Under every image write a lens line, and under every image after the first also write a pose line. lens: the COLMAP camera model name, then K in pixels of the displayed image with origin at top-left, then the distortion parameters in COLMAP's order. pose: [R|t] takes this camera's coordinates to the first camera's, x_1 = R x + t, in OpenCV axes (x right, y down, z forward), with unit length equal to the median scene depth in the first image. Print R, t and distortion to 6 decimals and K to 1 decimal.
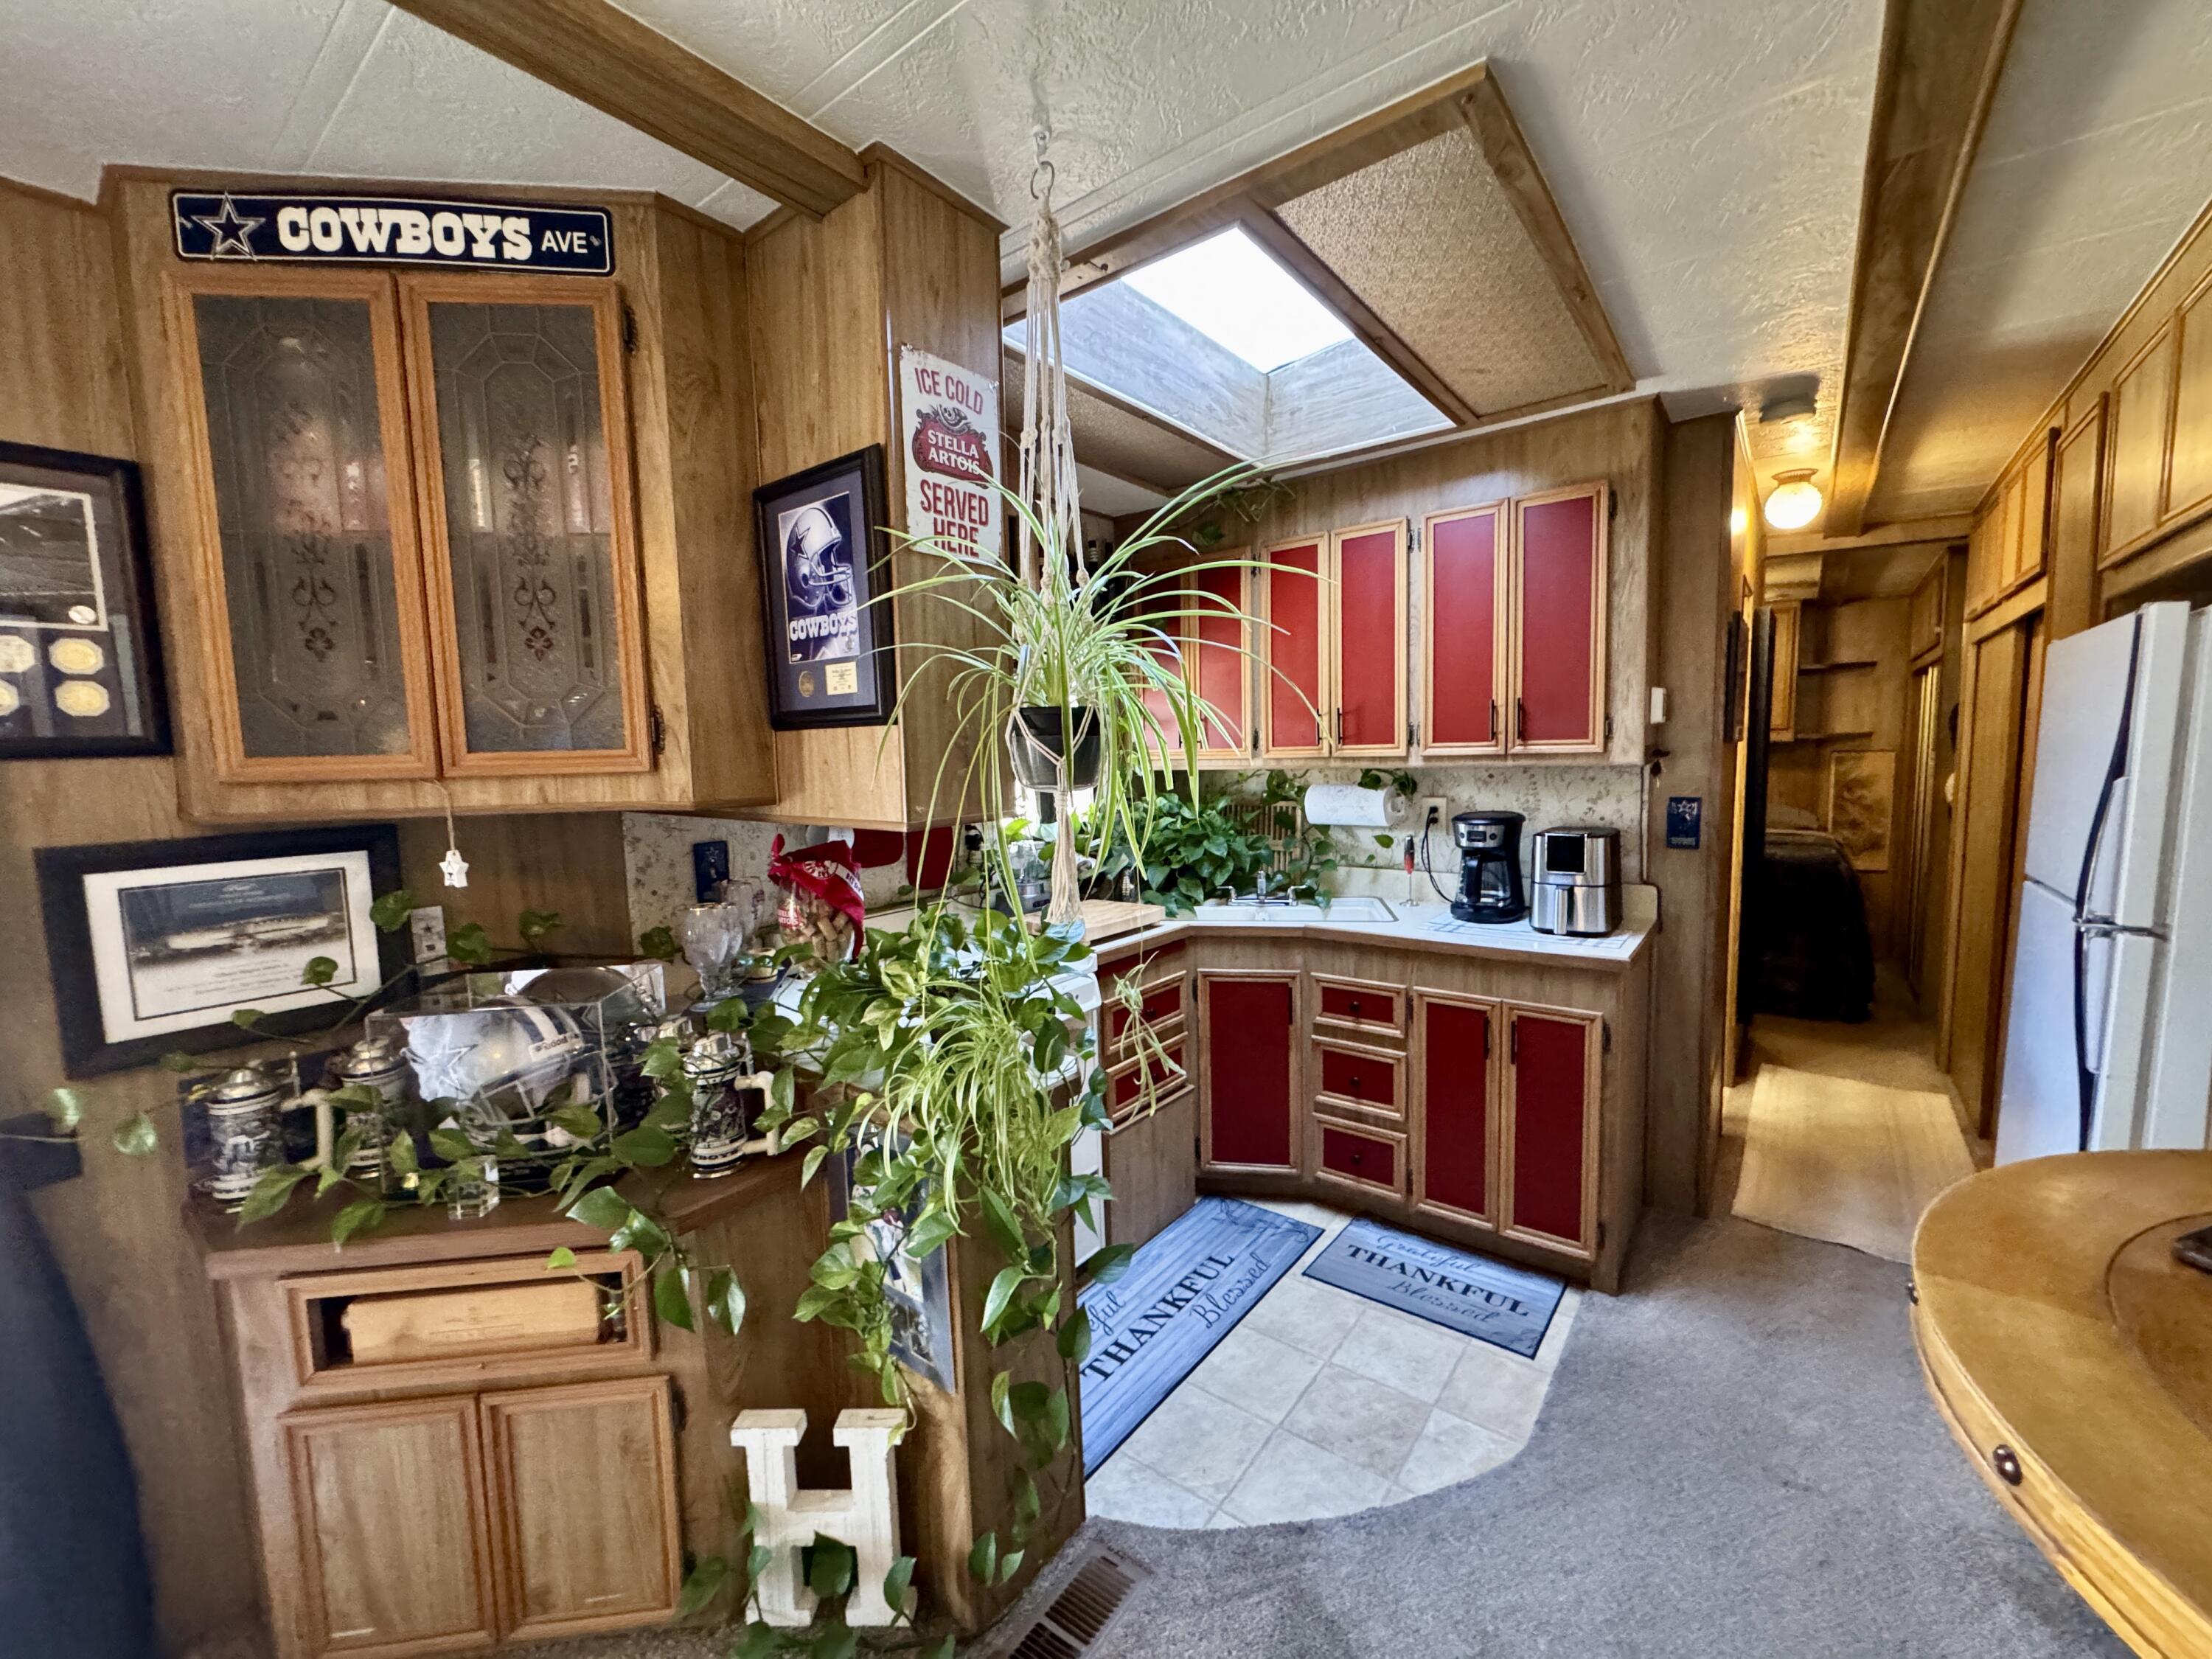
lens RADIAL K [[887.0, 0, 1104.8], [0, 887.0, 826.9], [0, 0, 1]] dist [-0.002918, 0.000052]
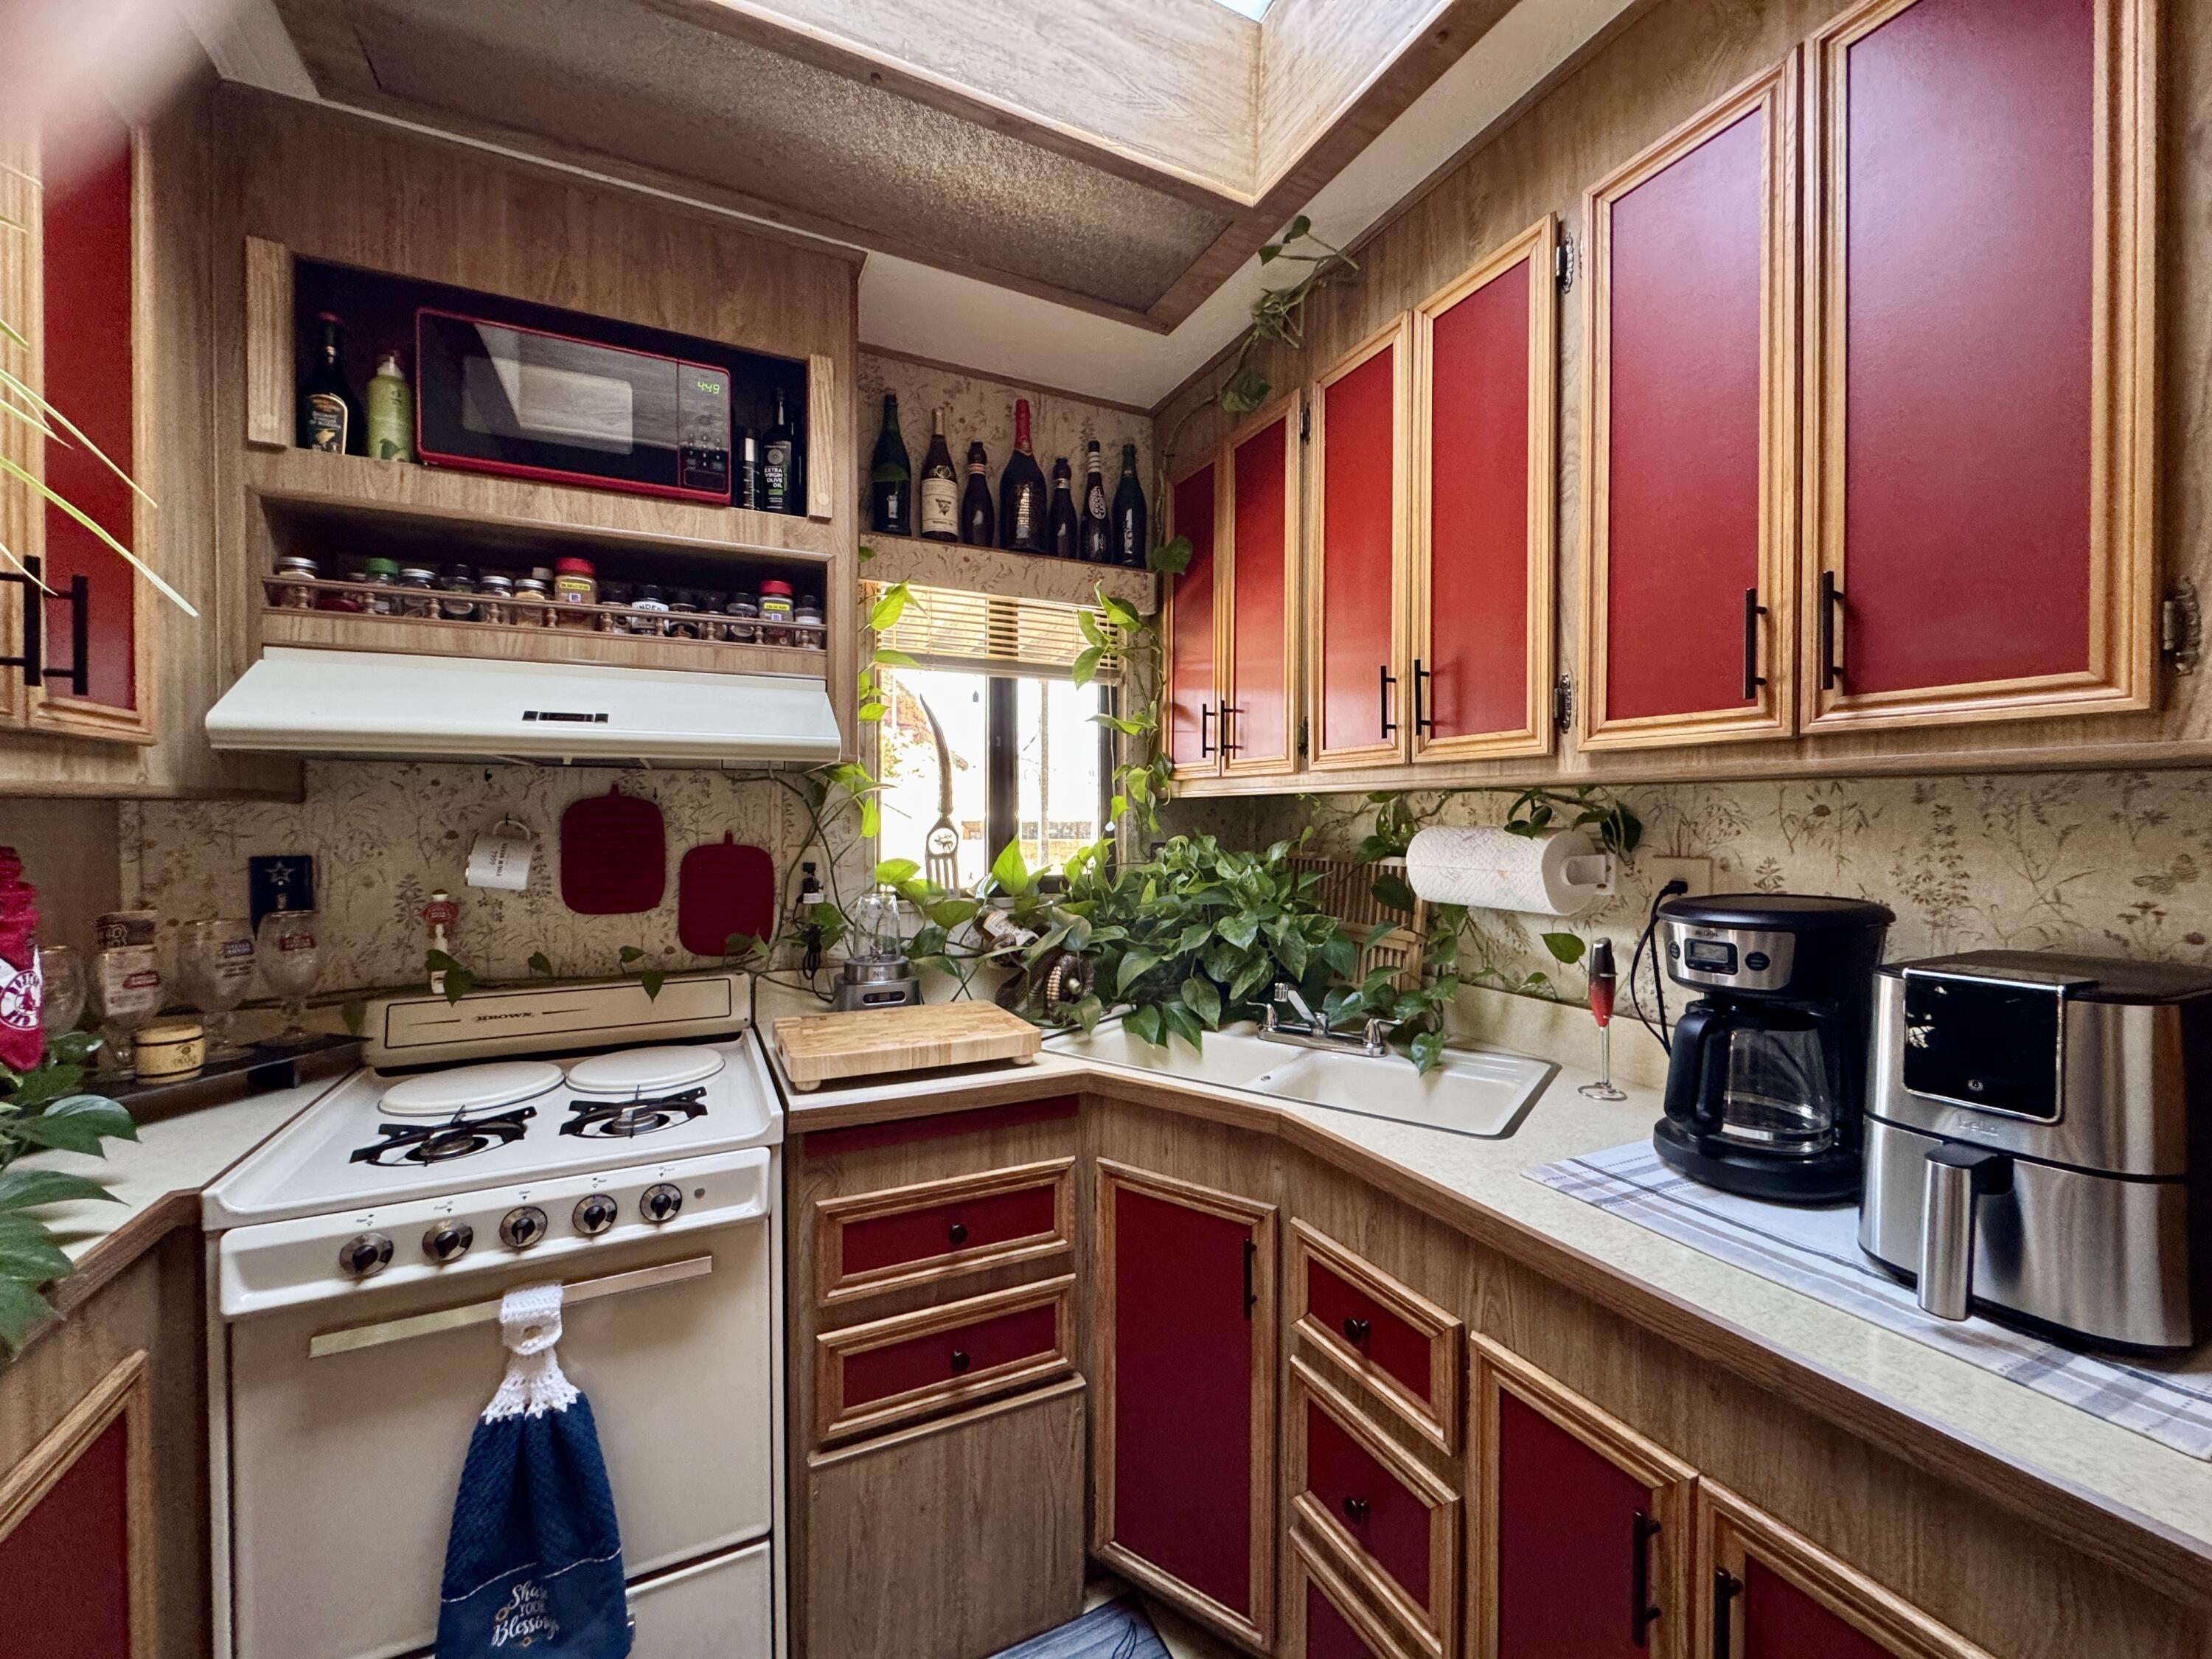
lens RADIAL K [[883.7, 0, 1106.1], [0, 883.7, 827.4], [0, 0, 1]] dist [-0.004627, 0.000395]
pose [[0.899423, 0.033401, -0.435801, 0.352218], [-0.064583, 0.996287, -0.056931, -0.006211], [0.432281, 0.079351, 0.898241, 0.549889]]
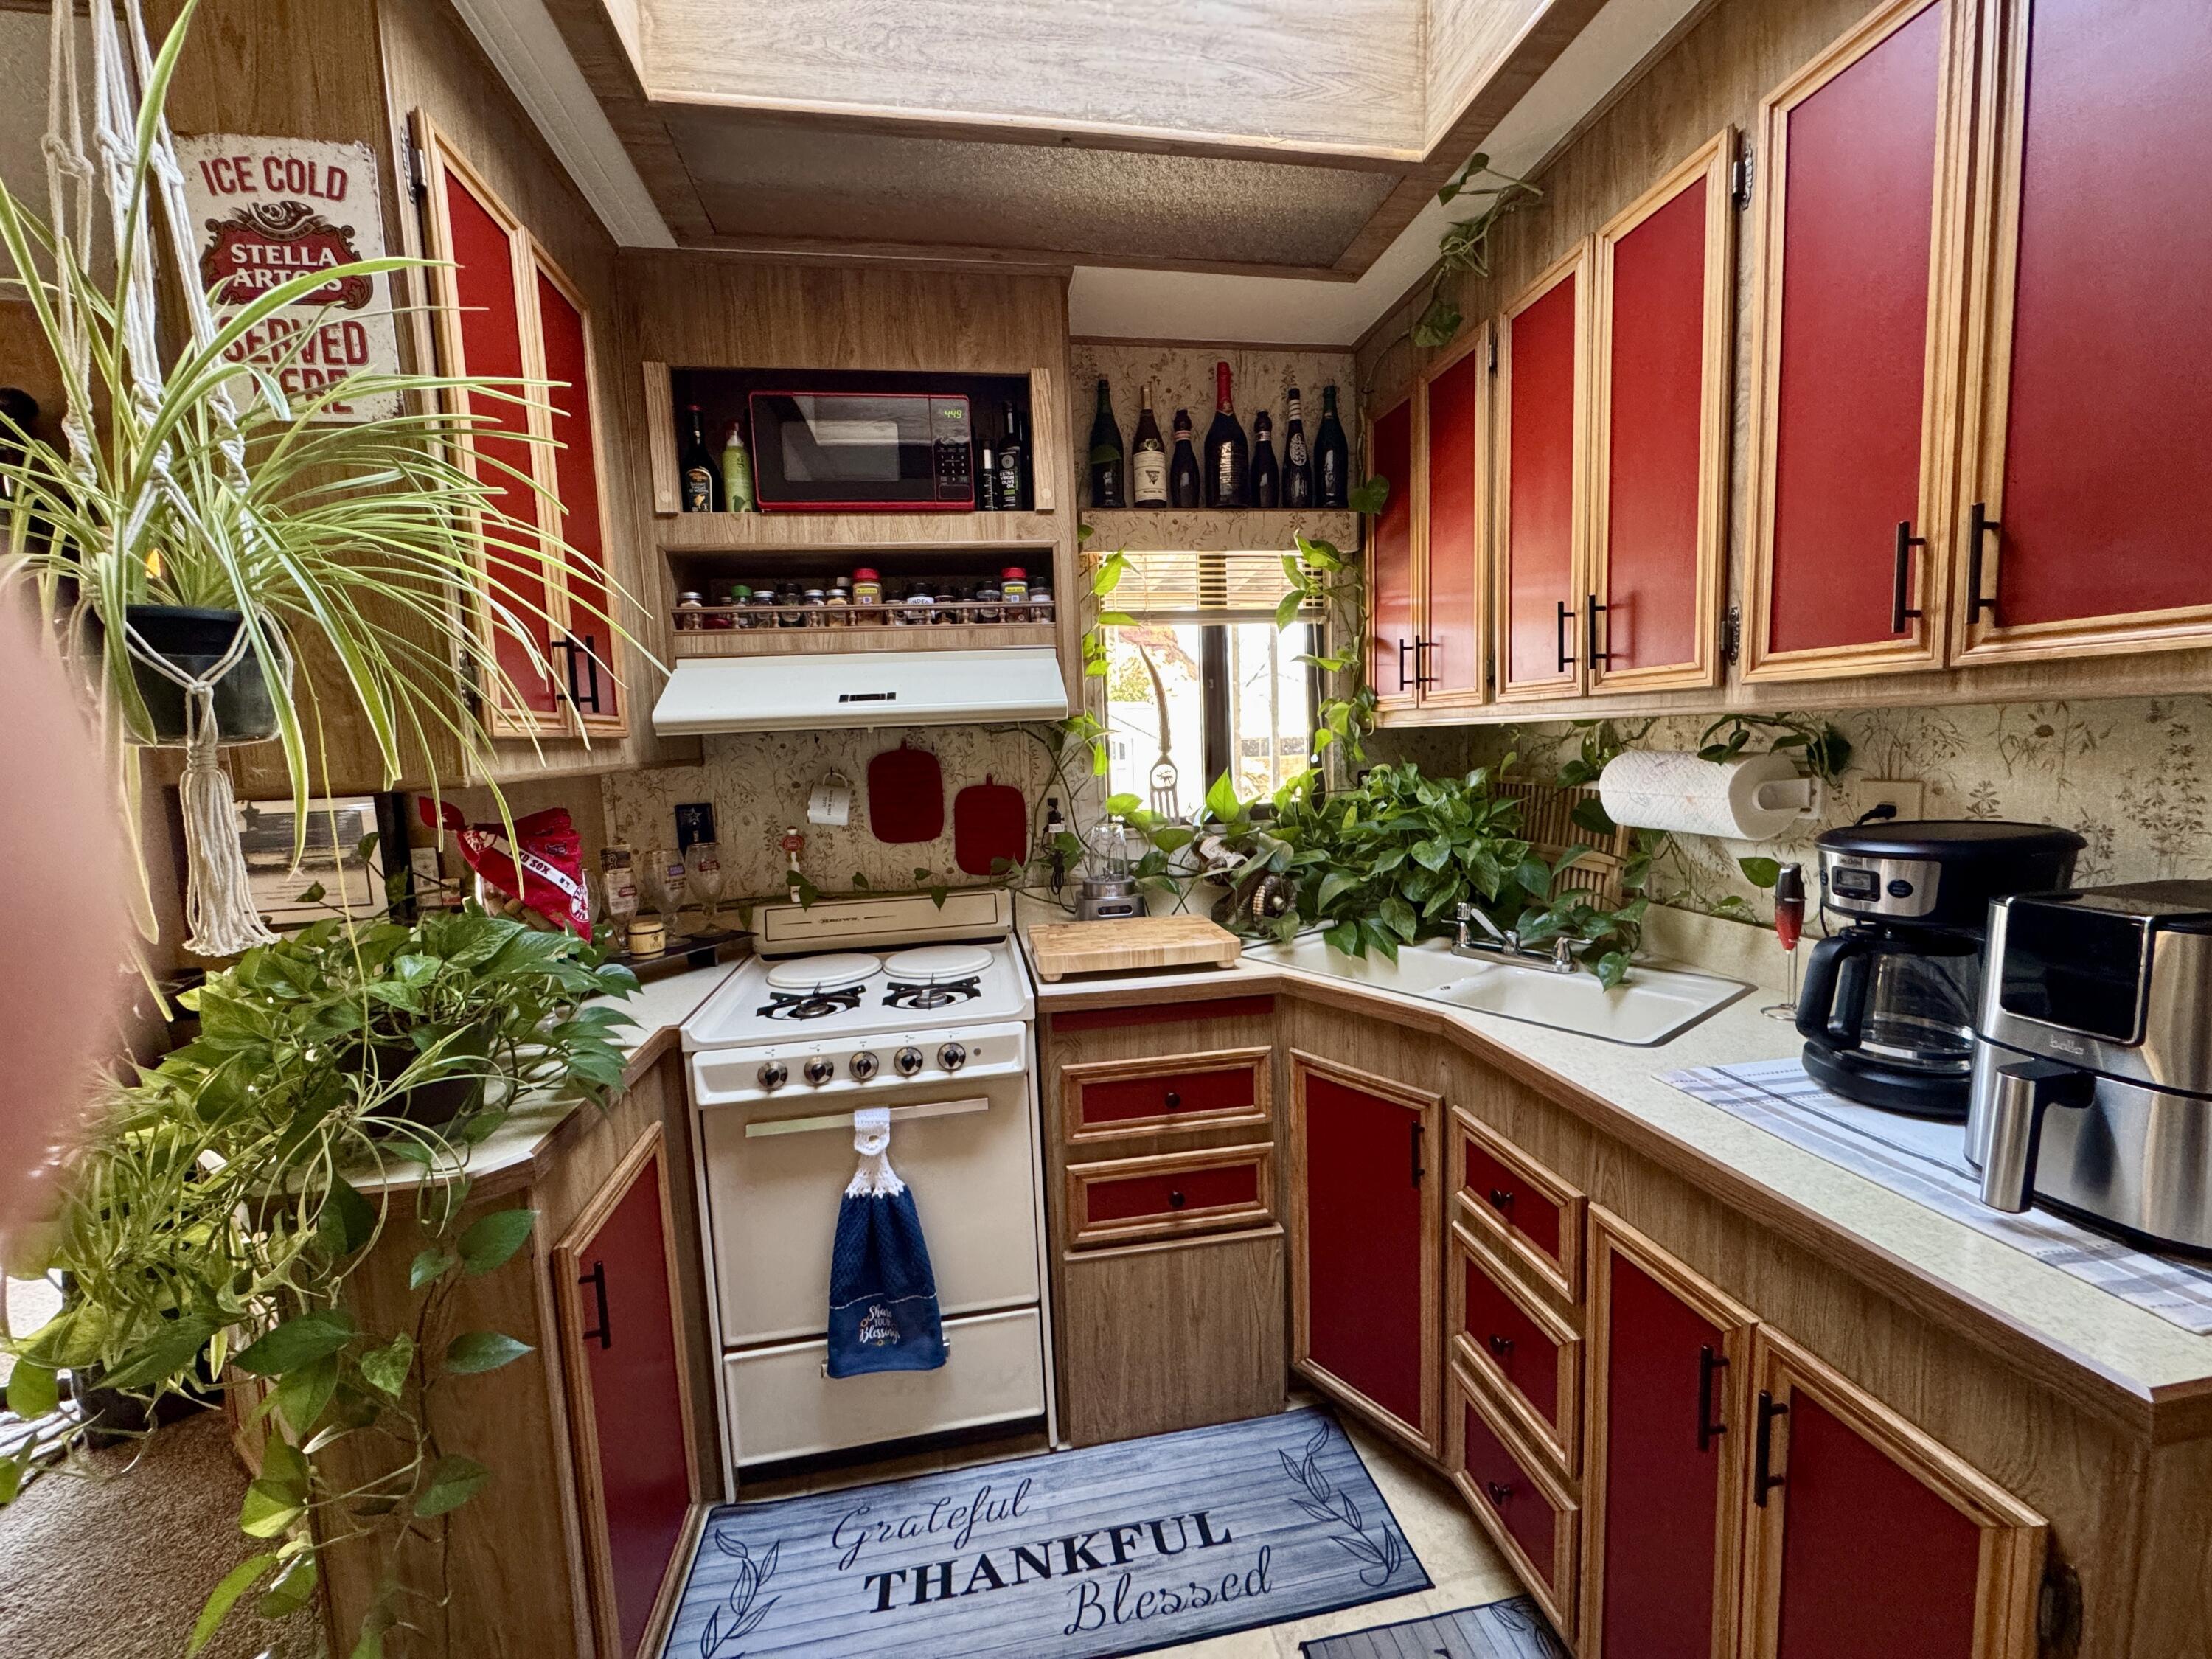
lens RADIAL K [[883.7, 0, 1106.1], [0, 883.7, 827.4], [0, 0, 1]] dist [-0.004627, 0.000395]
pose [[0.740557, 0.065233, -0.668820, 0.436532], [-0.040451, 0.997800, 0.052529, -0.021511], [0.670775, -0.011846, 0.741566, 0.491016]]
